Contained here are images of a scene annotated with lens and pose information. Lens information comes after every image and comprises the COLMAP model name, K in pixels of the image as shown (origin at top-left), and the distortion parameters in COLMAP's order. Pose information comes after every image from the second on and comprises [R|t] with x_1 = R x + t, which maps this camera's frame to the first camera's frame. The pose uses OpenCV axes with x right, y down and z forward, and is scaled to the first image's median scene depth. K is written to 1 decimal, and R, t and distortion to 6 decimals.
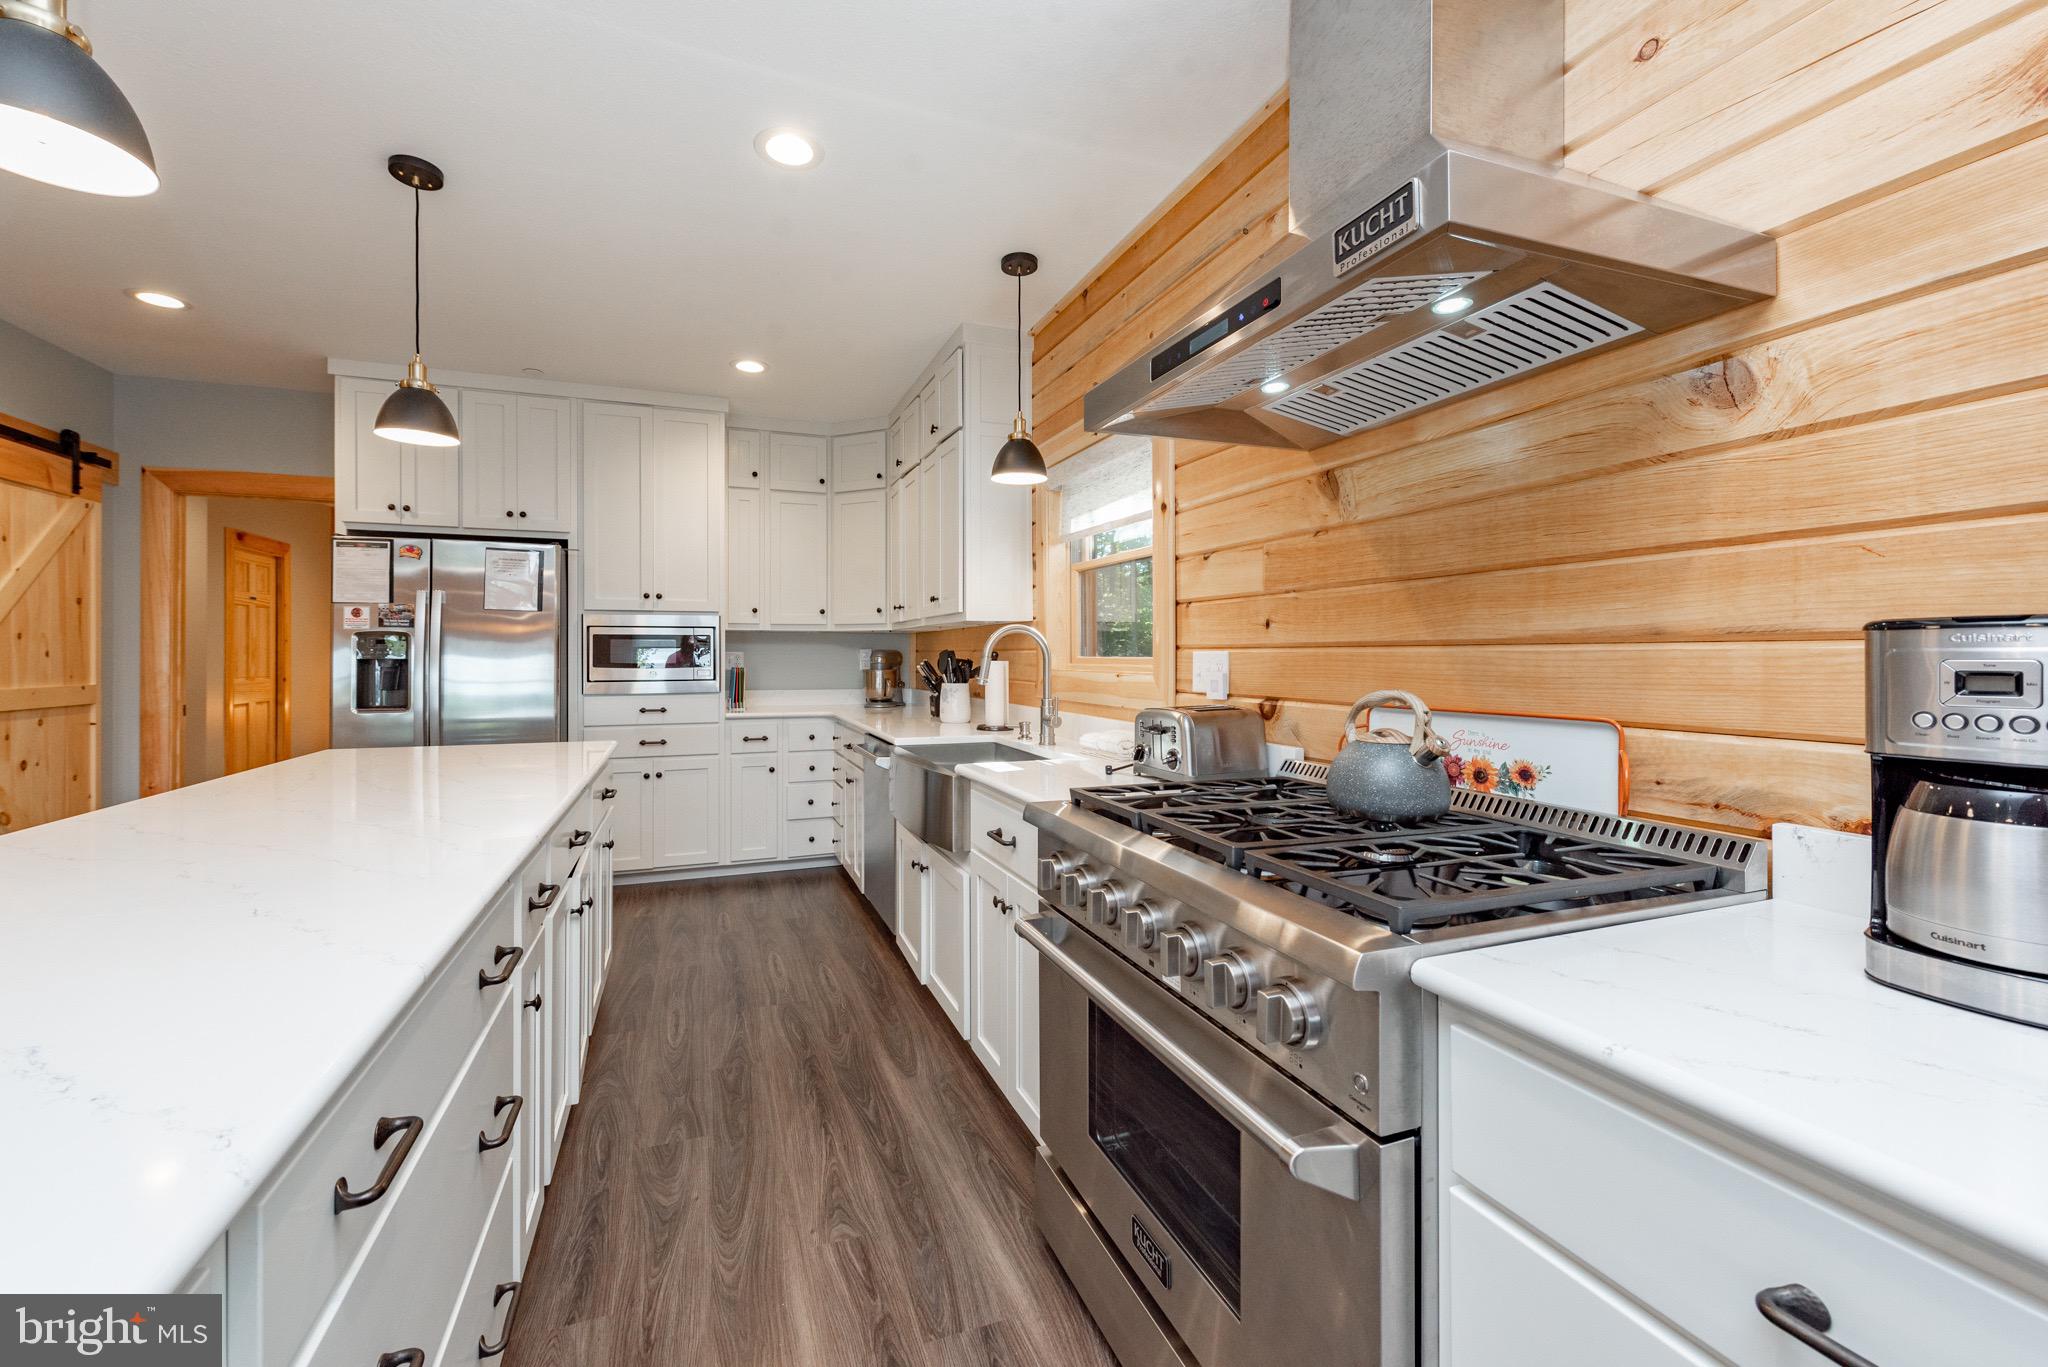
lens RADIAL K [[801.8, 0, 993.1], [0, 801.8, 650.1], [0, 0, 1]] dist [0.005818, -0.000859]
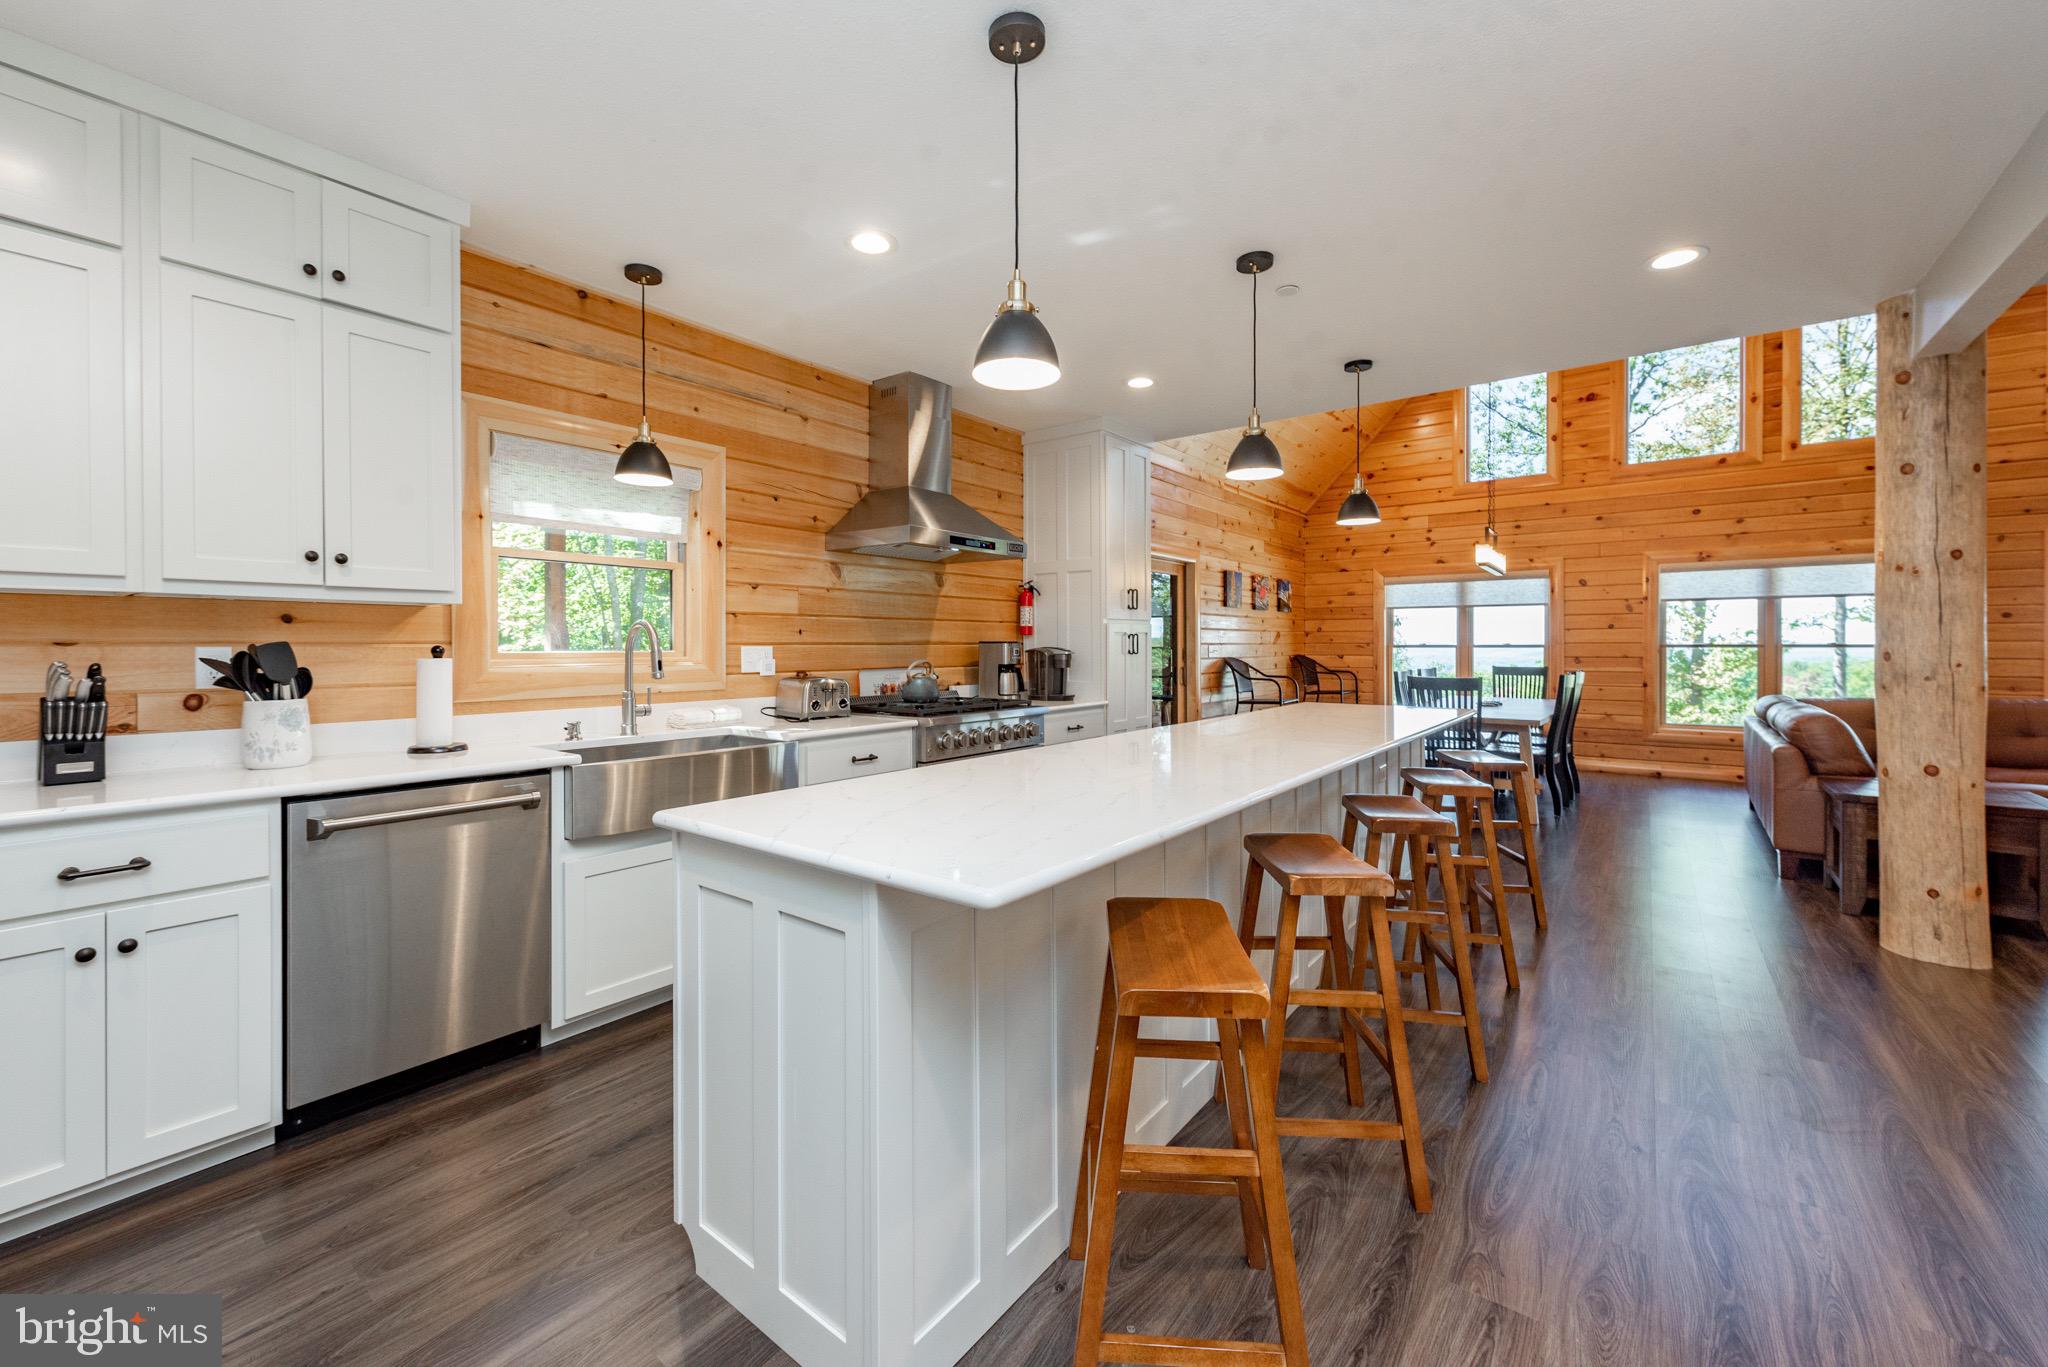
lens RADIAL K [[801.8, 0, 1022.2], [0, 801.8, 647.1], [0, 0, 1]] dist [0.005818, -0.000859]
pose [[-0.532479, -0.001302, 0.846442, -1.048987], [-0.004440, 0.999989, -0.001254, 0.002019], [-0.846431, -0.004426, -0.532479, 1.069334]]
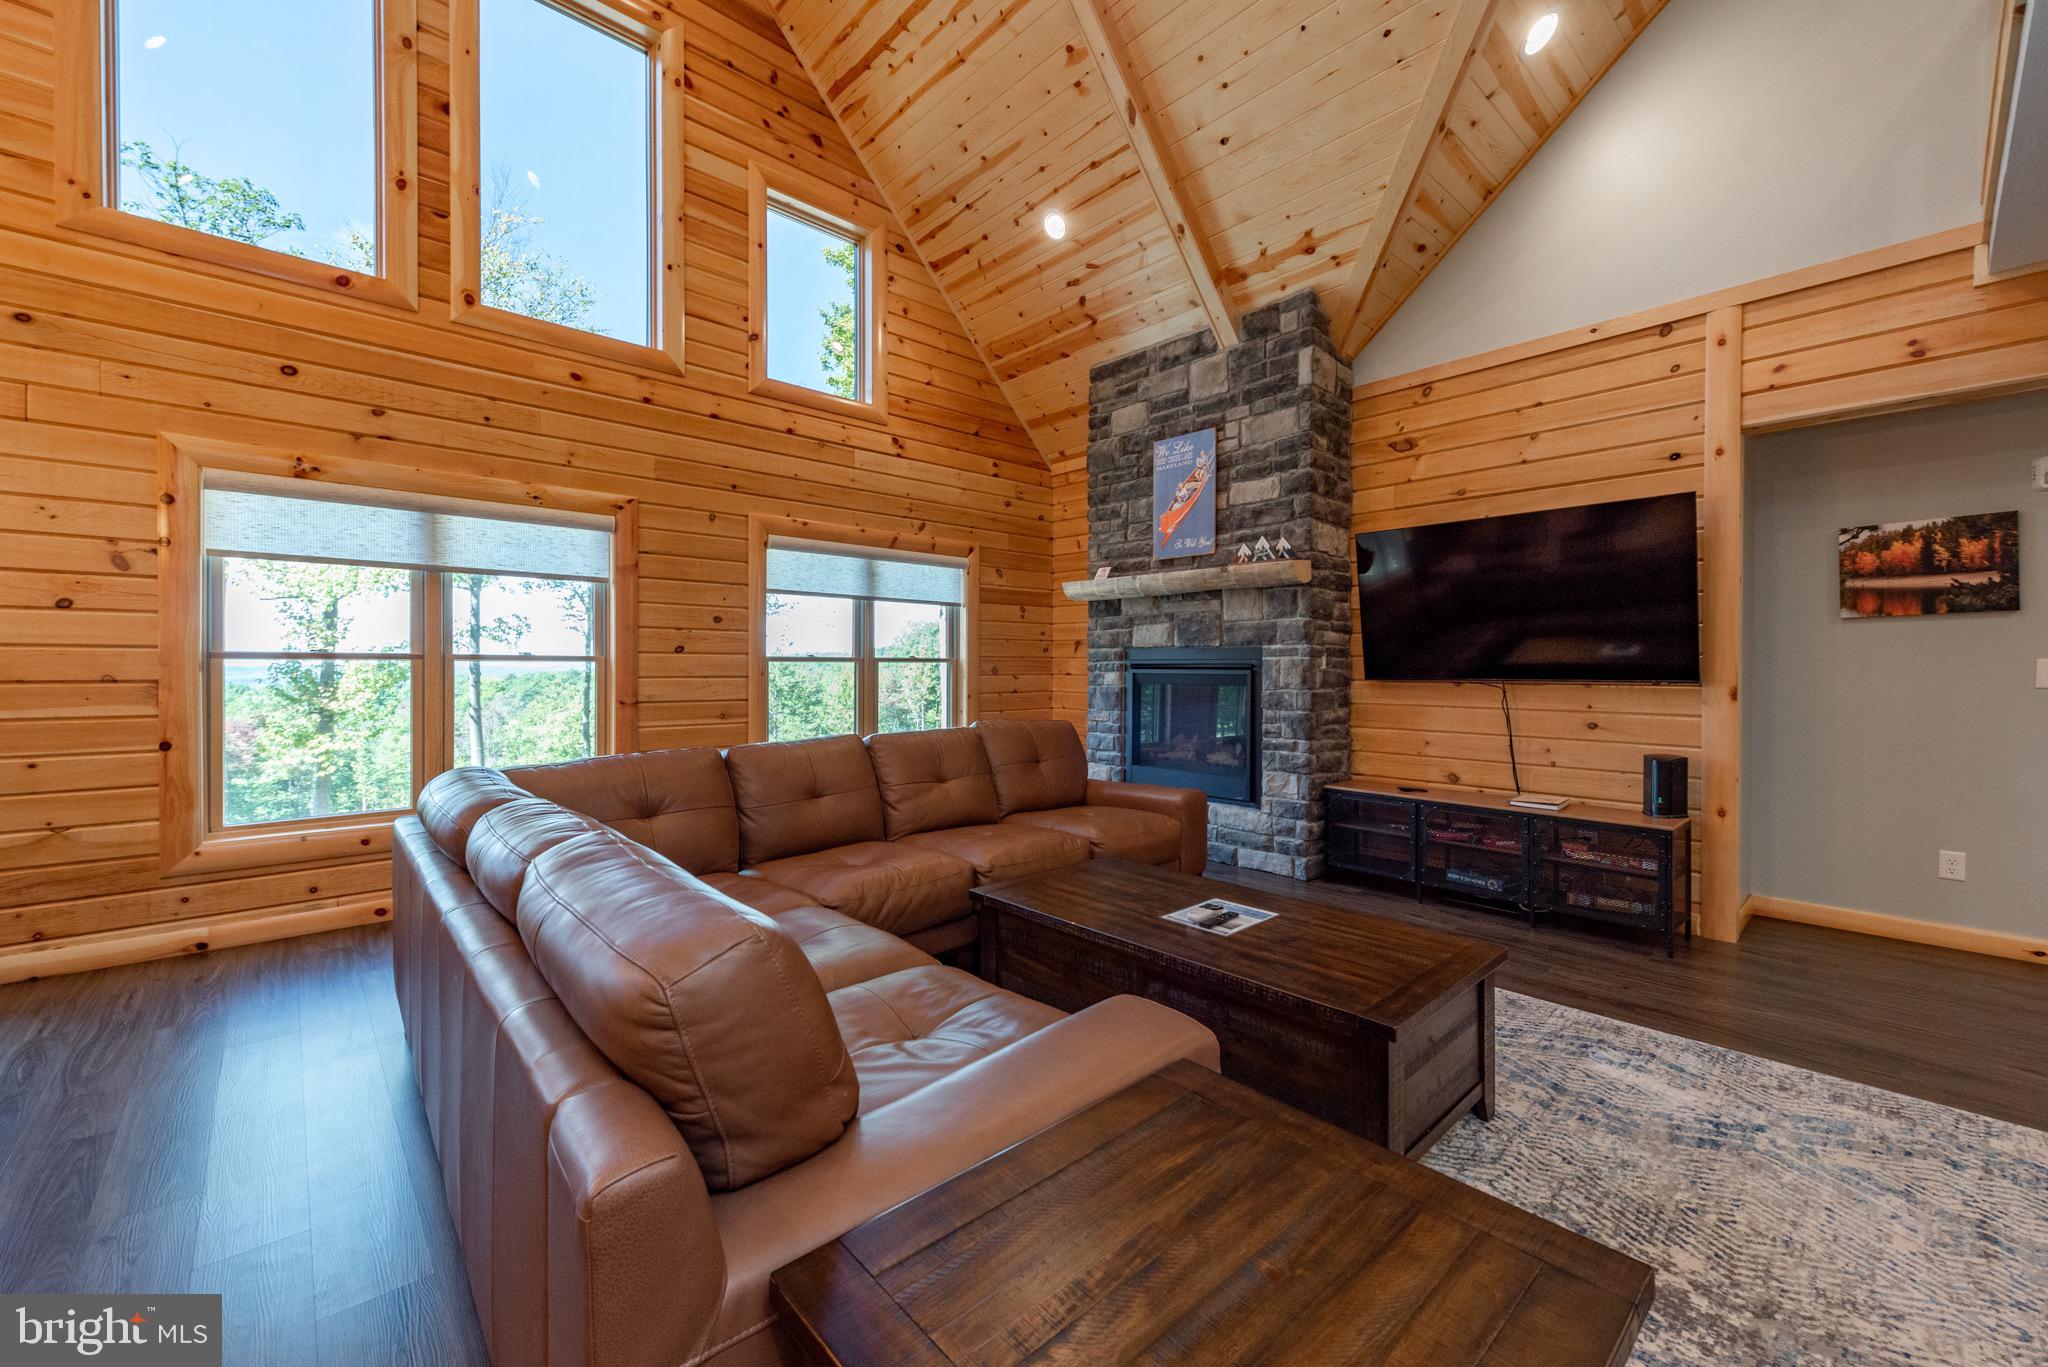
lens RADIAL K [[801.8, 0, 1017.5], [0, 801.8, 672.6], [0, 0, 1]] dist [0.005818, -0.000859]
pose [[-0.924250, 0.000252, -0.381787, -0.586297], [0.000254, 1.000000, 0.000045, 0.010836], [0.381787, -0.000056, -0.924250, -0.521406]]
